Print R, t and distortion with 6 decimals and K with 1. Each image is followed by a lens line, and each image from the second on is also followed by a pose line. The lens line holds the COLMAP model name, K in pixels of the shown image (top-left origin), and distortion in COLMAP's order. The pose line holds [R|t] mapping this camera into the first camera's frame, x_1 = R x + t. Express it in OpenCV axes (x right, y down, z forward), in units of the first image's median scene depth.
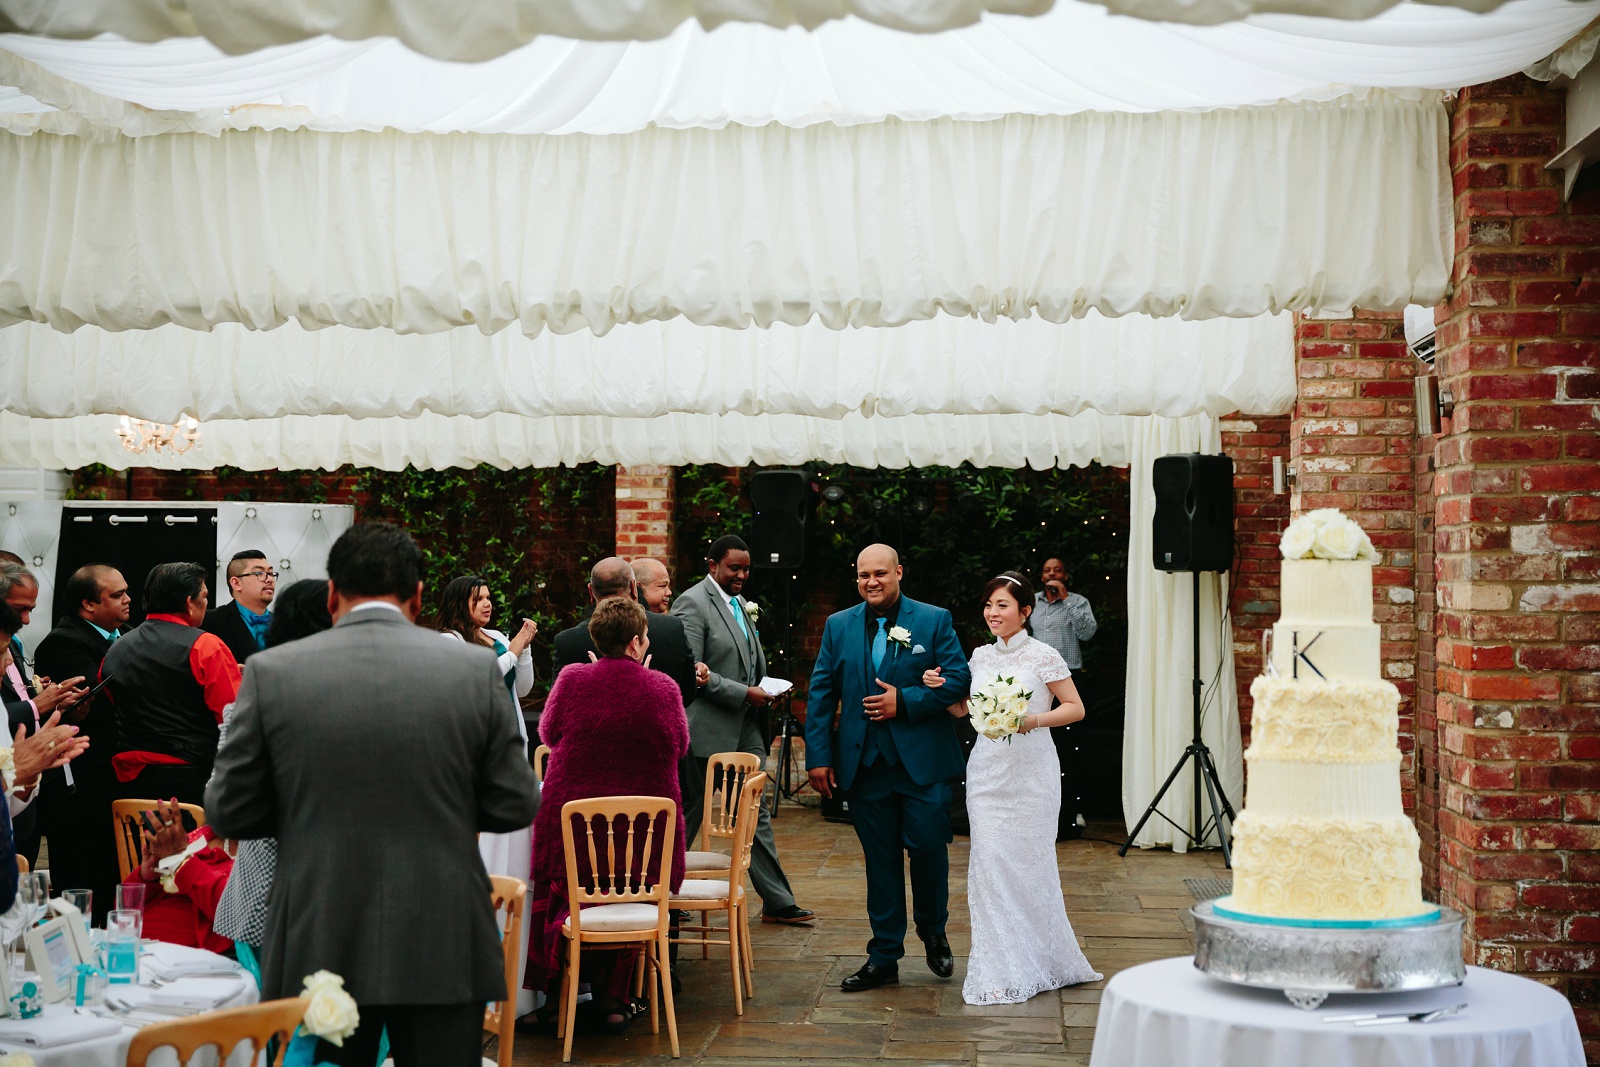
lens RADIAL K [[2362.7, 0, 800.0], [0, 2362.7, 533.5], [0, 0, 1]] dist [0.128310, 0.093051]
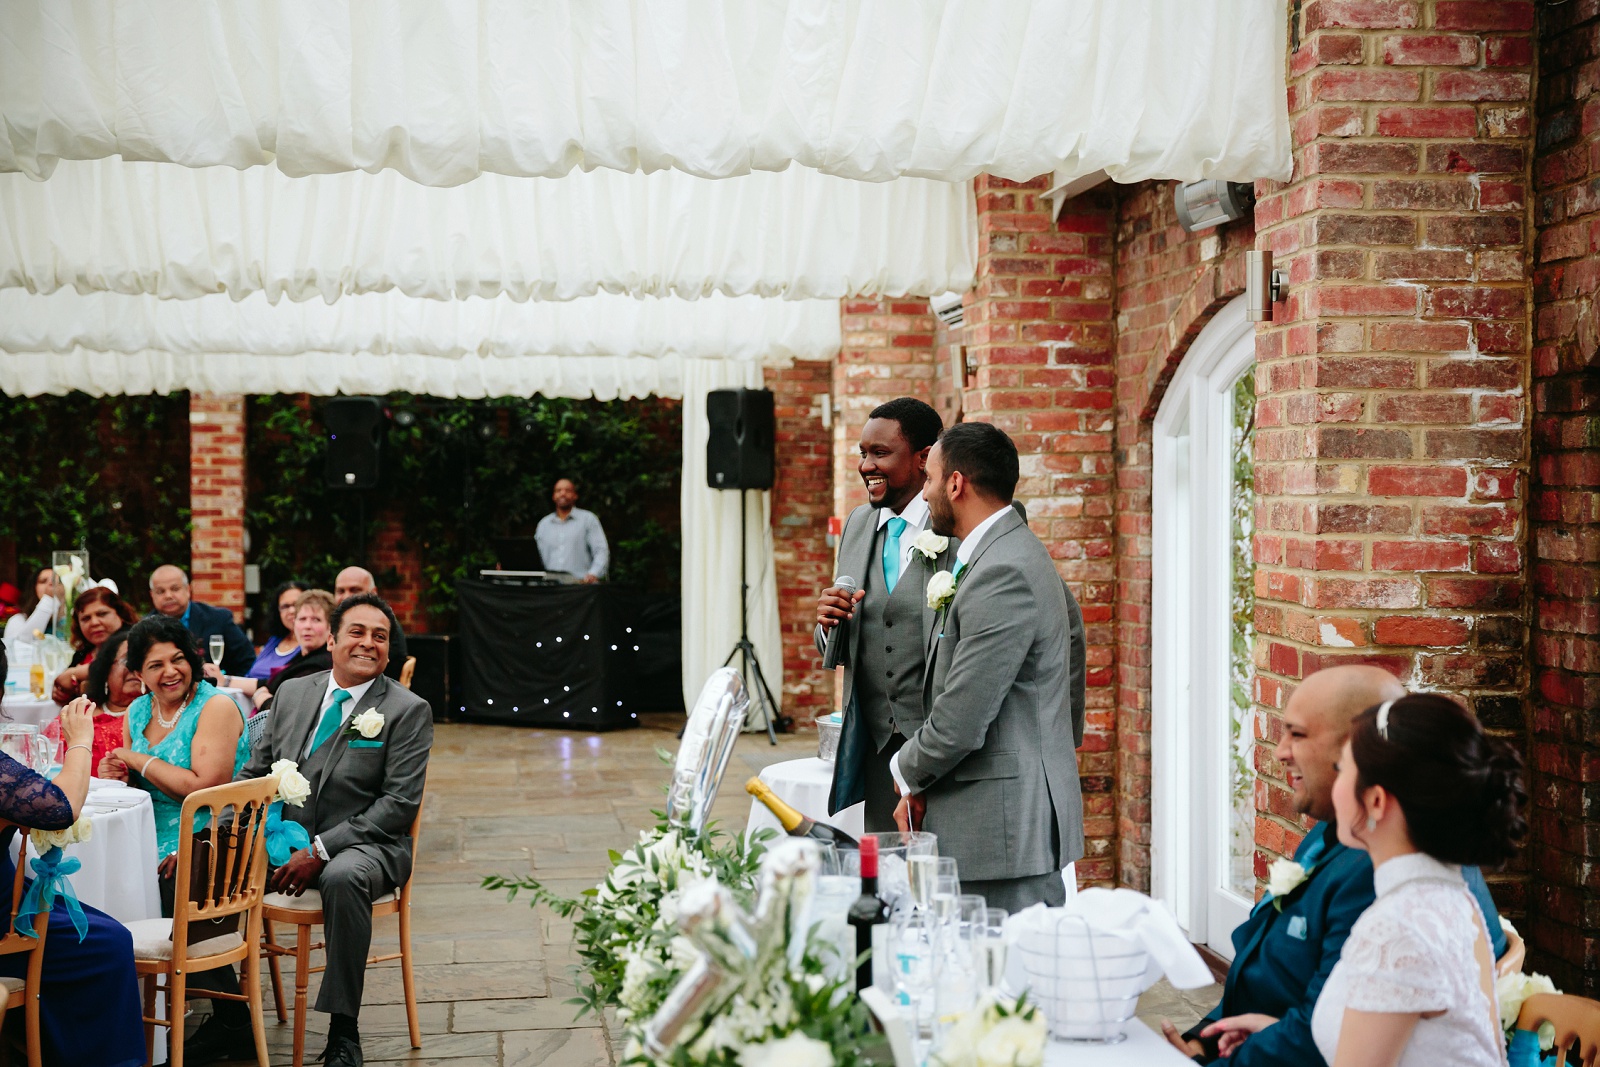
lens RADIAL K [[2440.5, 0, 800.0], [0, 2440.5, 533.5], [0, 0, 1]] dist [0.117986, 0.130811]
pose [[0.977401, -0.007256, 0.211269, -0.118024], [0.000199, 0.999442, 0.033406, -0.005163], [-0.211394, -0.032609, 0.976857, -0.337114]]
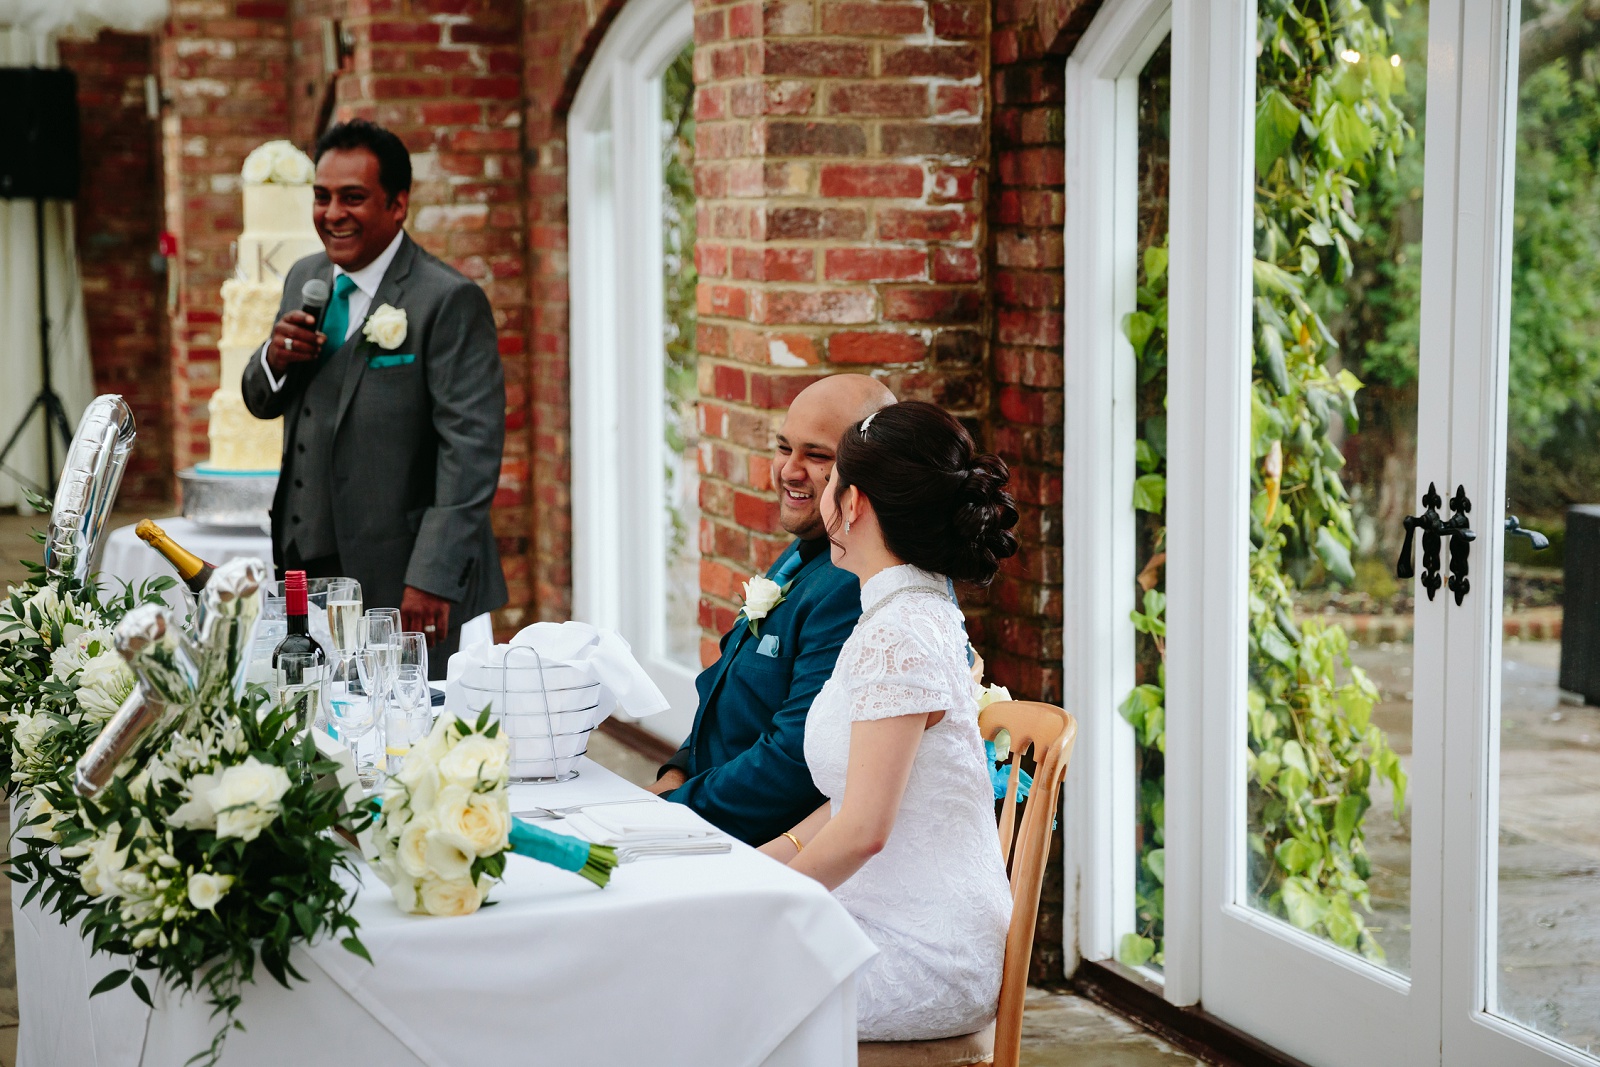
lens RADIAL K [[3068.4, 0, 800.0], [0, 3068.4, 533.5], [0, 0, 1]] dist [0.179992, 0.041856]
pose [[0.905581, -0.053566, 0.420778, -0.157007], [0.002068, 0.992540, 0.121902, -0.002866], [-0.424169, -0.109522, 0.898936, -0.411140]]
